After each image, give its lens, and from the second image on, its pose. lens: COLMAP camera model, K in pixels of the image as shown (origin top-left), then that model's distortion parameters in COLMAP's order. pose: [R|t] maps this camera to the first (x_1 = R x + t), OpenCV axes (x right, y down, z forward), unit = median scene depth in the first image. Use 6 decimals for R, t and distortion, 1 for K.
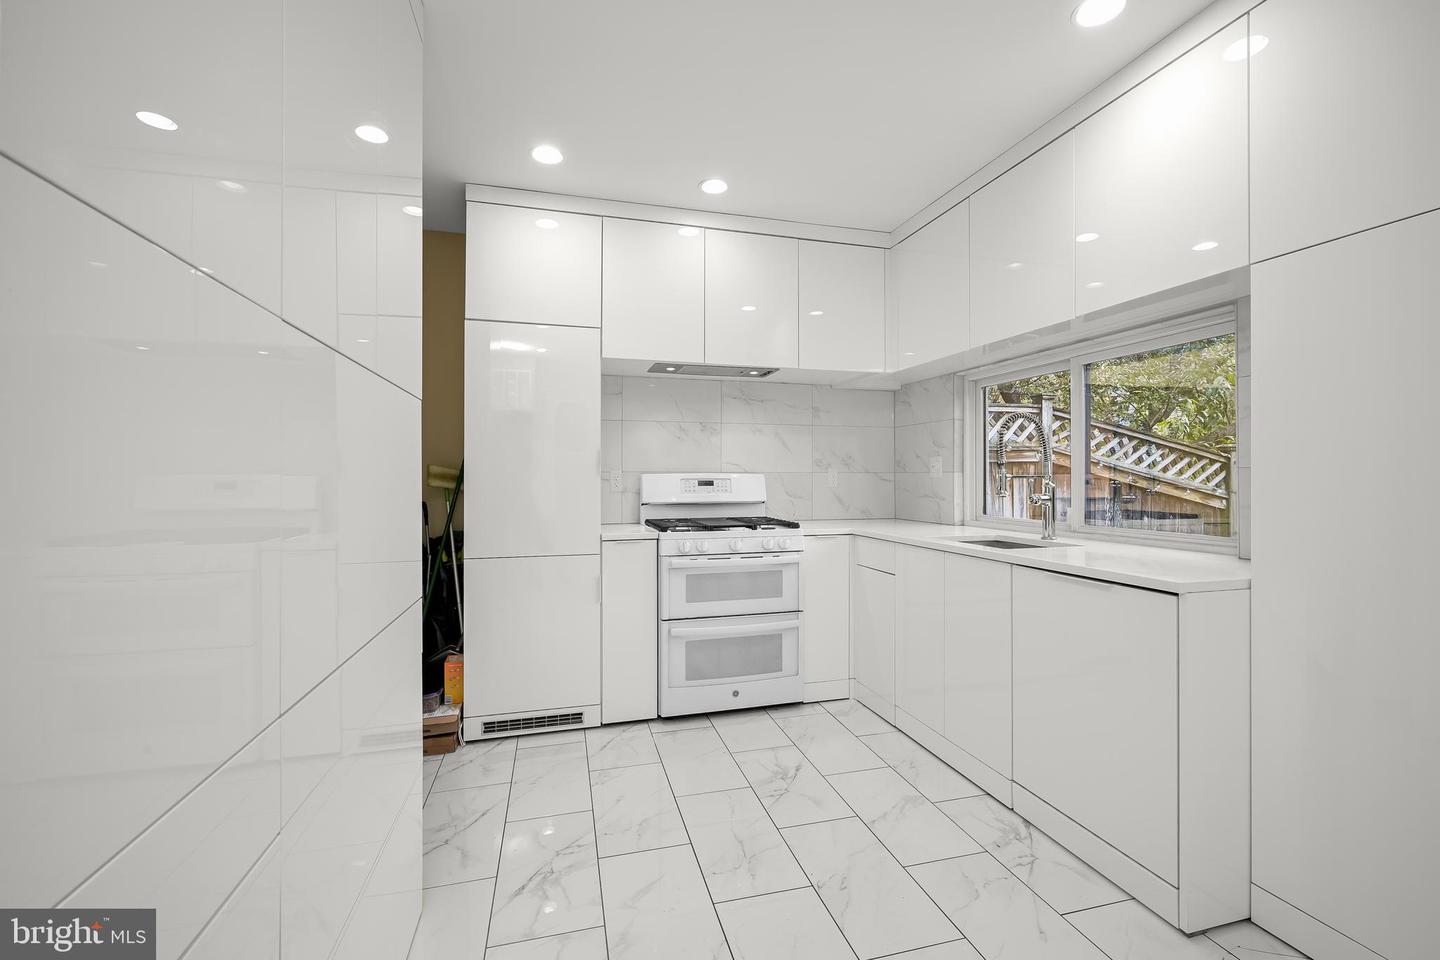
lens RADIAL K [[619.1, 0, 722.3], [0, 619.1, 471.7], [0, 0, 1]] dist [-0.000323, 0.000510]
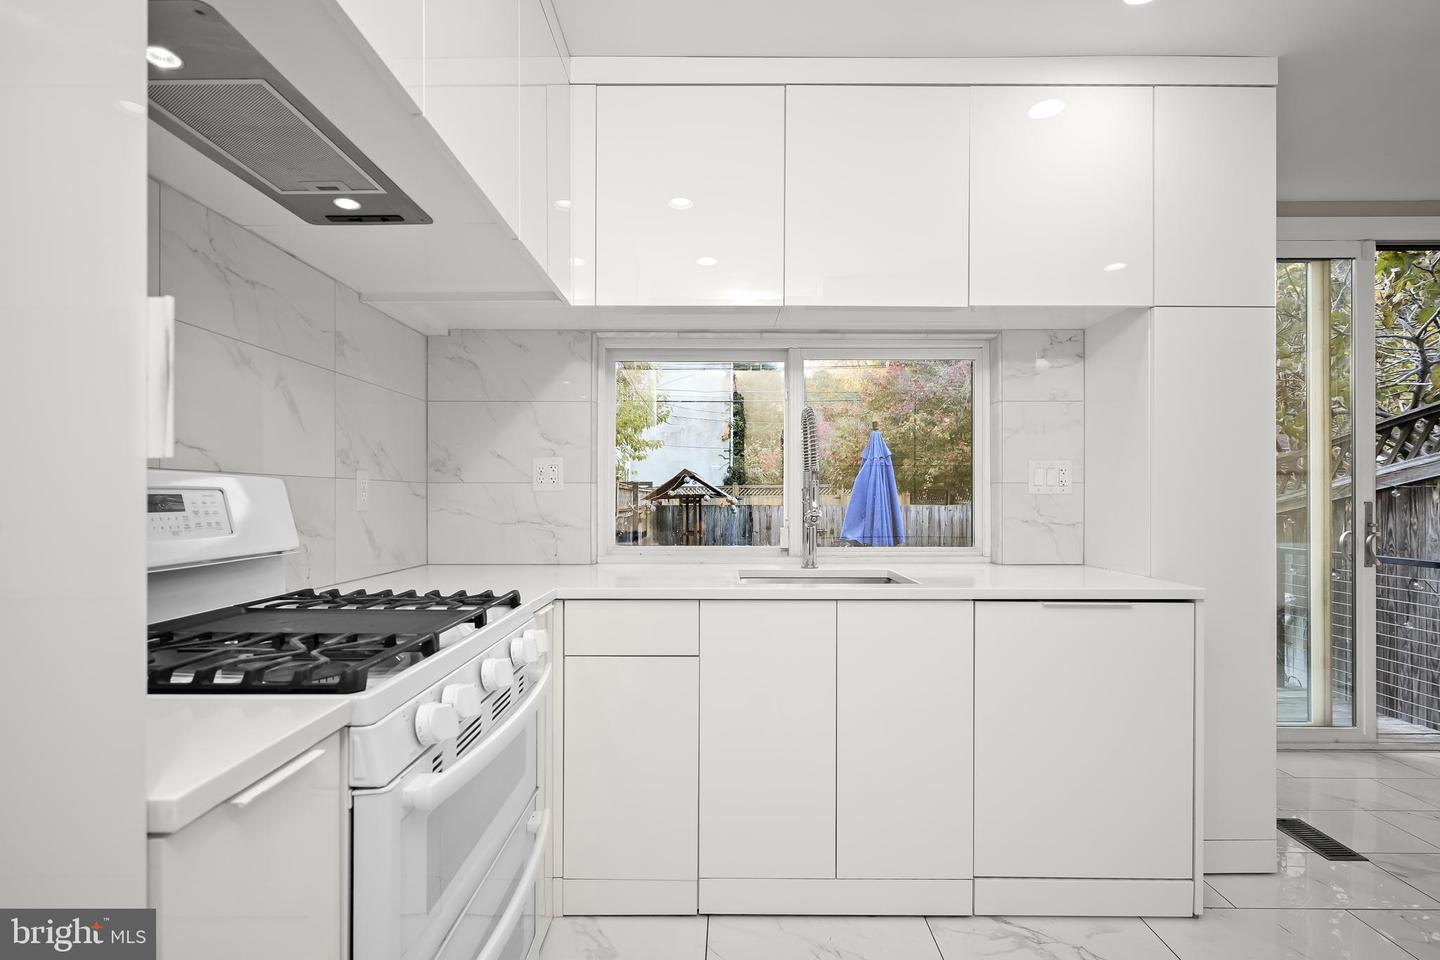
lens RADIAL K [[661.0, 0, 722.6], [0, 661.0, 500.3], [0, 0, 1]] dist [-0.002196, 0.000183]
pose [[0.275530, -0.005076, 0.961279, -0.302111], [-0.009255, 0.999926, 0.007932, 0.014435], [-0.961248, -0.011082, 0.275462, 0.784420]]
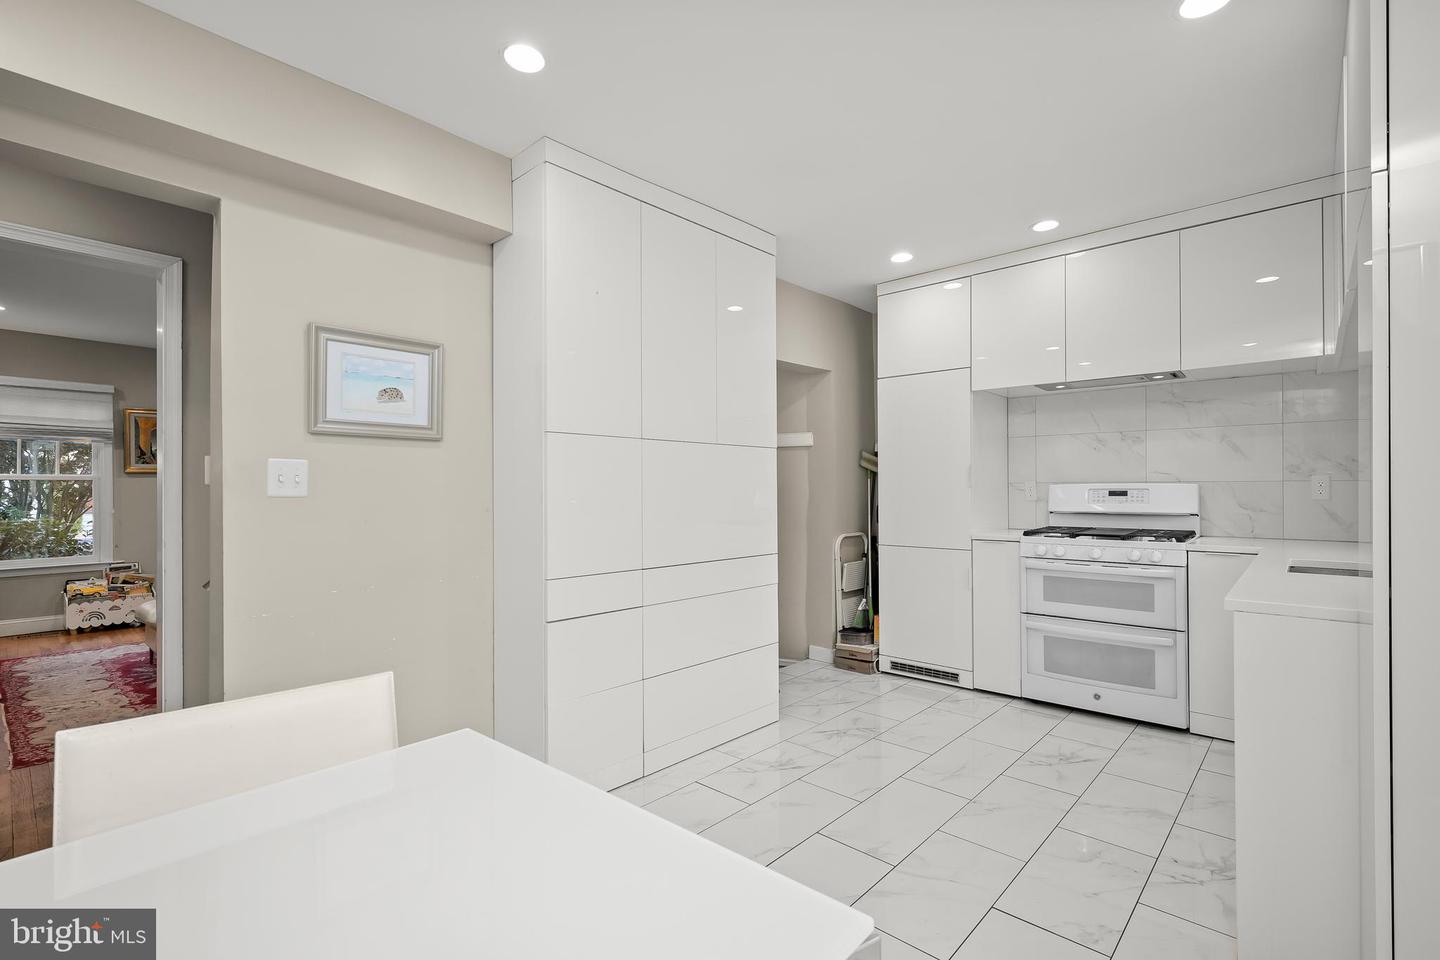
lens RADIAL K [[661.0, 0, 739.0], [0, 661.0, 483.7], [0, 0, 1]] dist [-0.002196, 0.000183]
pose [[0.541032, -0.007748, -0.840966, 0.636875], [0.013242, 0.999912, -0.000693, -0.005041], [0.840898, -0.010761, 0.541087, -0.098916]]
